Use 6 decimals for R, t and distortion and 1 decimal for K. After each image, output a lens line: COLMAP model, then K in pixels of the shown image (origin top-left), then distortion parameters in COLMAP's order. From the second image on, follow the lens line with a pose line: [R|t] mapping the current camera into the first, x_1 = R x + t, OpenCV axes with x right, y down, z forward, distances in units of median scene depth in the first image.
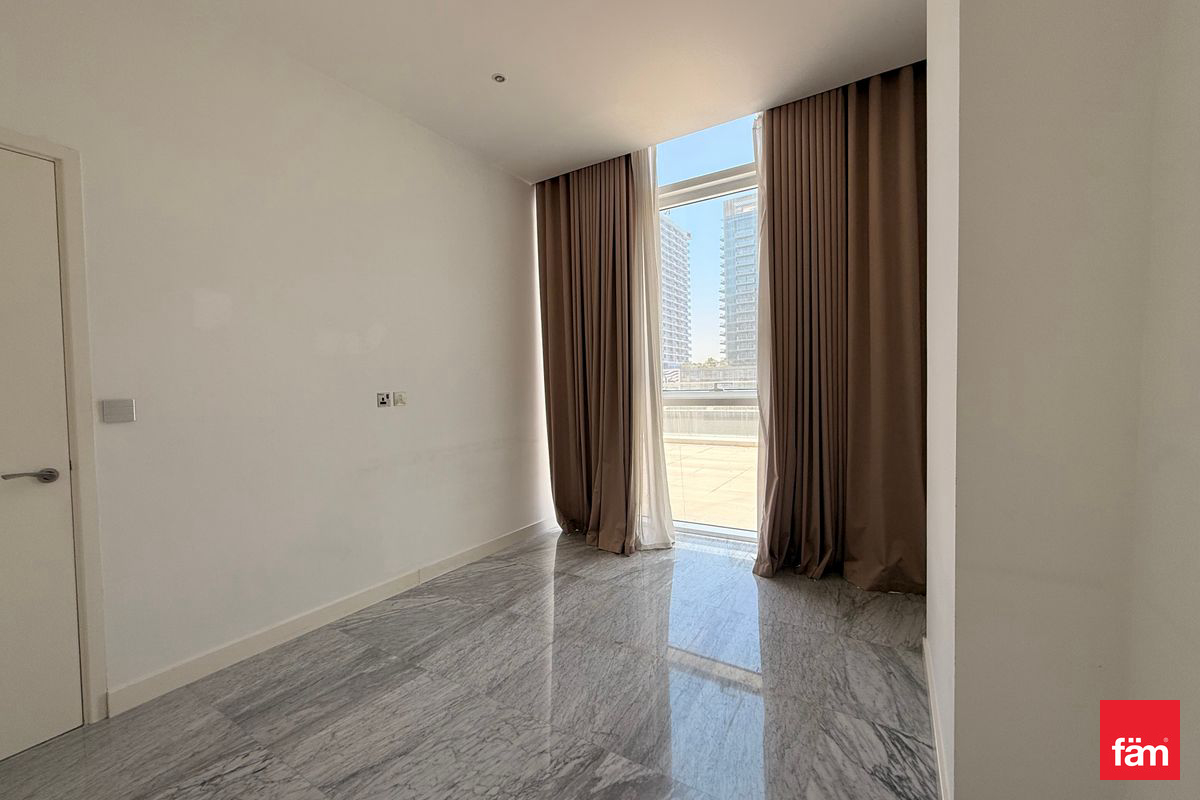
lens RADIAL K [[476.9, 0, 598.4], [0, 476.9, 404.5], [0, 0, 1]] dist [0.000217, -0.000265]
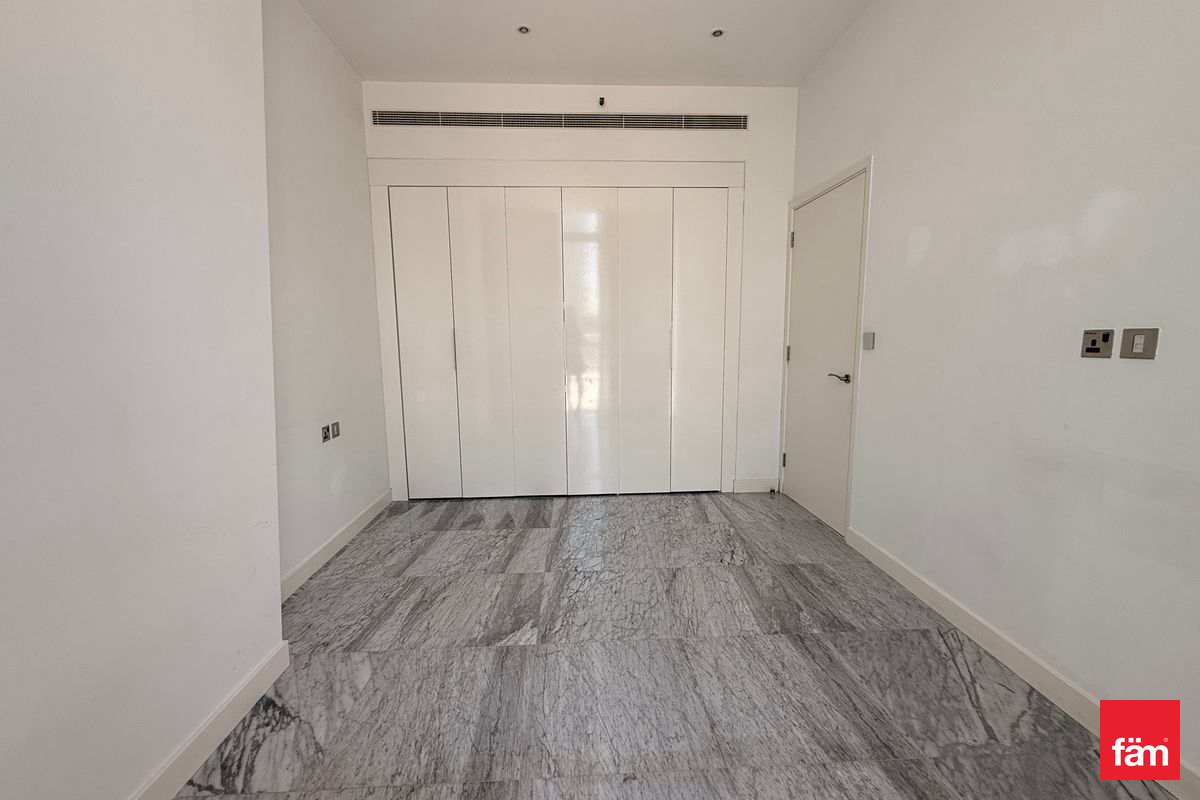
lens RADIAL K [[476.9, 0, 594.8], [0, 476.9, 398.3], [0, 0, 1]] dist [0.000217, -0.000265]
pose [[-0.827627, 0.105185, -0.551334, 0.303544], [0.008716, 0.984573, 0.174755, -0.050000], [0.561211, 0.139826, -0.815776, 1.204868]]
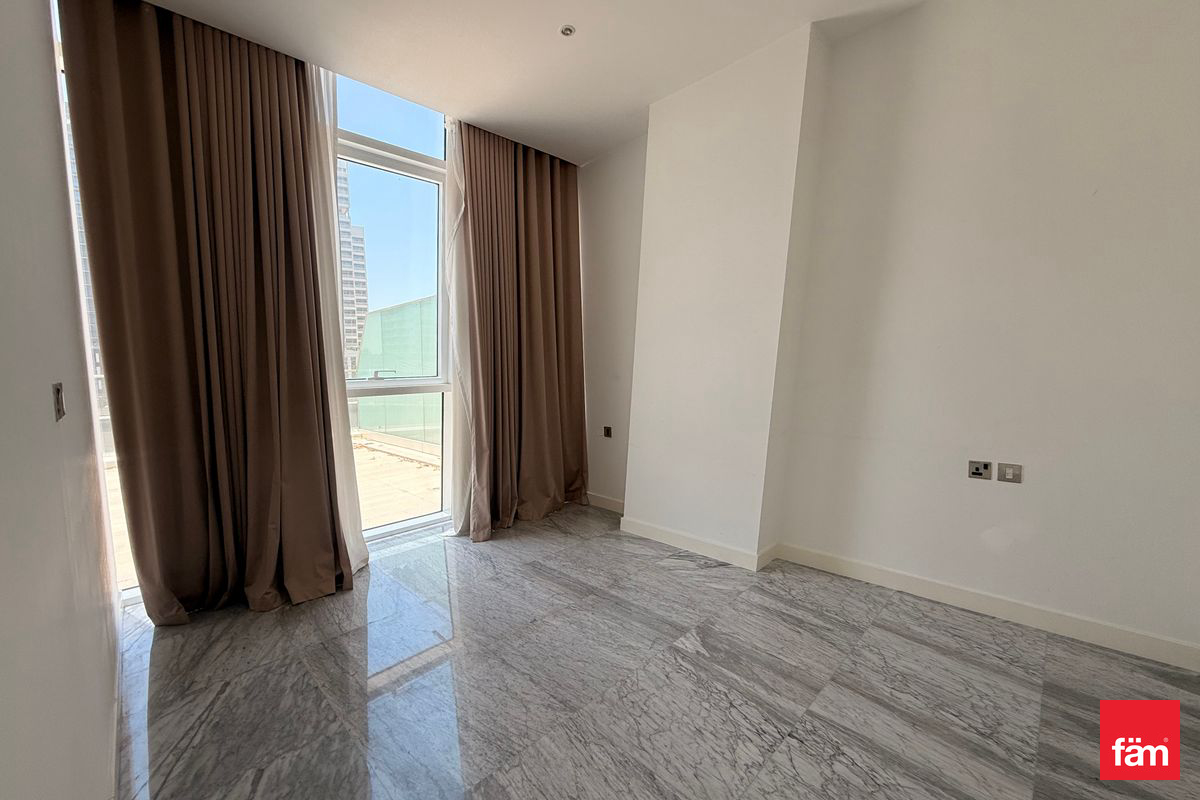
lens RADIAL K [[476.9, 0, 598.6], [0, 476.9, 401.3], [0, 0, 1]] dist [0.000217, -0.000265]
pose [[0.228287, -0.054600, 0.972062, -0.772057], [0.055538, 0.997531, 0.042987, -0.002726], [-0.972009, 0.044173, 0.230755, 0.530573]]
